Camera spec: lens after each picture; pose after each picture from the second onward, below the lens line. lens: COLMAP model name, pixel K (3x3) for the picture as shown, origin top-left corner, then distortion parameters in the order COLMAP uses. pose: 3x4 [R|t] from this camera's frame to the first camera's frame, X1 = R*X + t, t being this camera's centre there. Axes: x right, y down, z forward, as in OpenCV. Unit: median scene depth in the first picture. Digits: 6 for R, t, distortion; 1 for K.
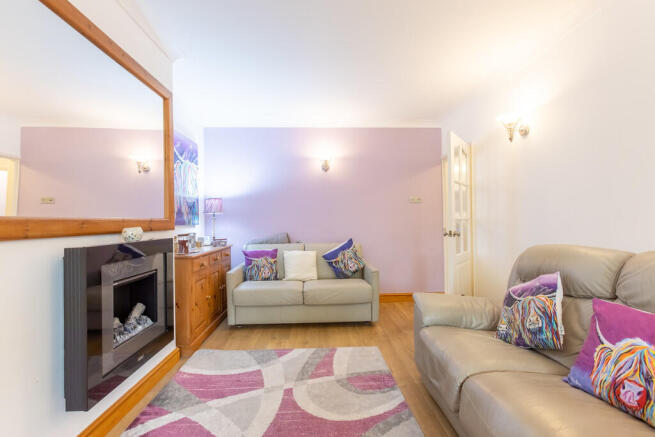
lens RADIAL K [[292.8, 0, 324.3], [0, 292.8, 219.9], [0, 0, 1]] dist [-0.000171, 0.000559]
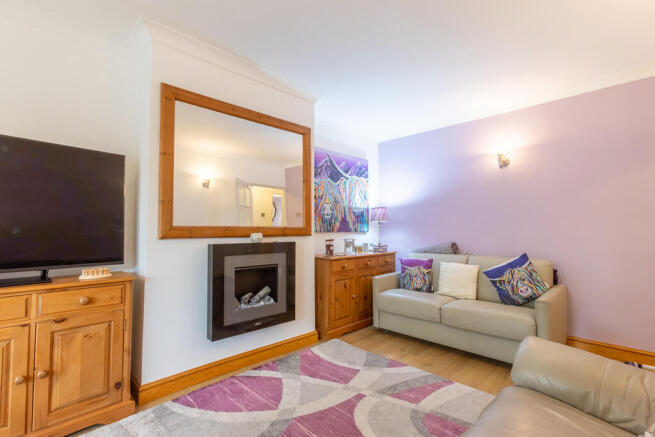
lens RADIAL K [[300.3, 0, 321.8], [0, 300.3, 220.4], [0, 0, 1]] dist [-0.012699, 0.000660]
pose [[0.672829, -0.013665, -0.739671, 0.360385], [-0.001927, 0.999794, -0.020223, -0.003901], [0.739795, 0.015032, 0.672664, 0.121779]]
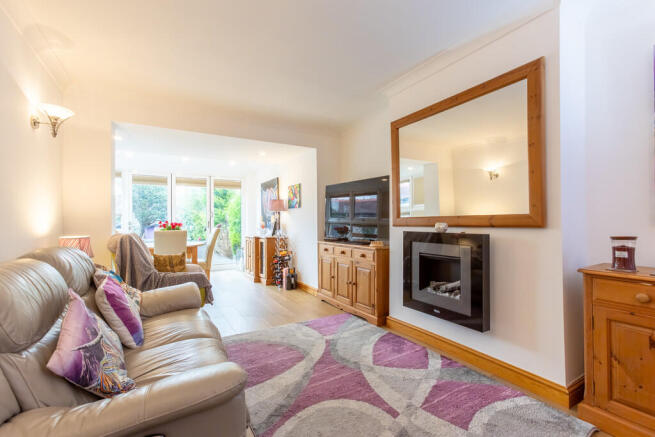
lens RADIAL K [[292.8, 0, 324.3], [0, 292.8, 219.9], [0, 0, 1]] dist [-0.000171, 0.000559]
pose [[-0.881779, 0.017126, -0.471351, 0.296090], [0.021063, 0.999773, -0.003077, 0.001897], [0.471192, -0.012641, -0.881940, 1.072805]]
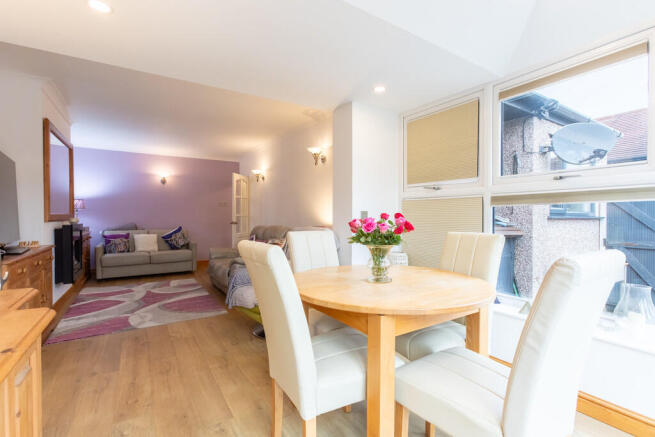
lens RADIAL K [[300.3, 0, 321.8], [0, 300.3, 220.4], [0, 0, 1]] dist [-0.012699, 0.000660]
pose [[0.868510, 0.005125, 0.495645, -0.068307], [-0.014313, 0.999789, 0.014741, -0.008287], [-0.495465, -0.019897, 0.868400, -1.059985]]
